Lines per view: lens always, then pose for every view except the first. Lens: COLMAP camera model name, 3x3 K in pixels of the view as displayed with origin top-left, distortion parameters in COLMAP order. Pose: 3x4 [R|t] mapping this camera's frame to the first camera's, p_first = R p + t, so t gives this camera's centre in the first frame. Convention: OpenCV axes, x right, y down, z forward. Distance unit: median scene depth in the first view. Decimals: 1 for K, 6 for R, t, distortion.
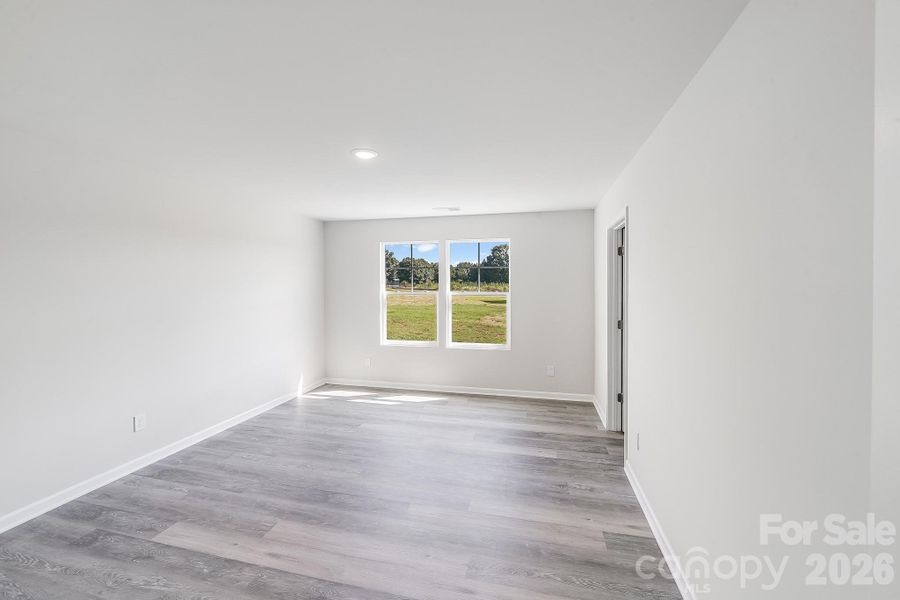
lens RADIAL K [[367.0, 0, 456.7], [0, 367.0, 291.3], [0, 0, 1]] dist [-0.009178, -0.002516]
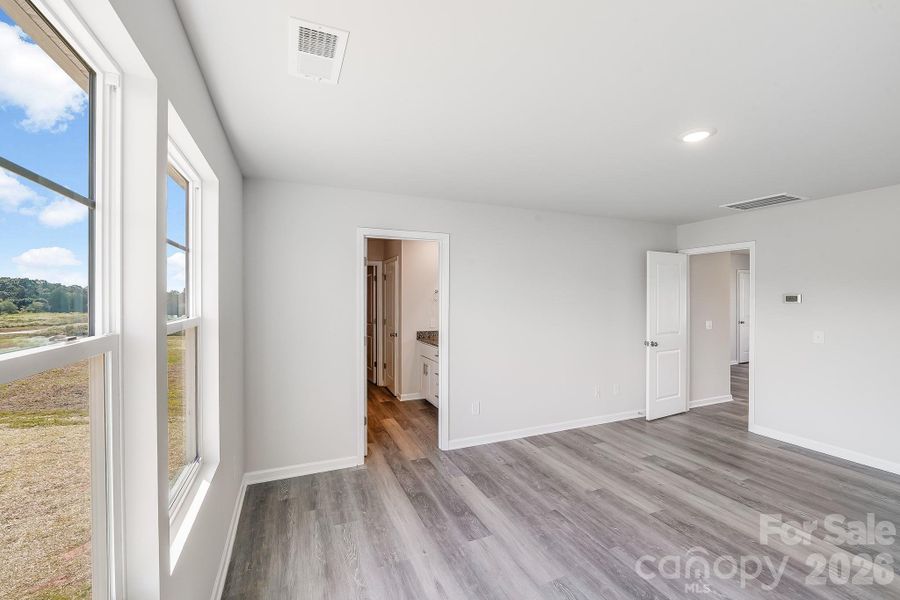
lens RADIAL K [[367.0, 0, 435.7], [0, 367.0, 298.2], [0, 0, 1]] dist [-0.009178, -0.002516]
pose [[-0.554158, -0.001510, 0.832410, -0.503596], [0.017751, 0.999750, 0.013631, -0.034562], [-0.832222, 0.022330, -0.553992, 1.611704]]
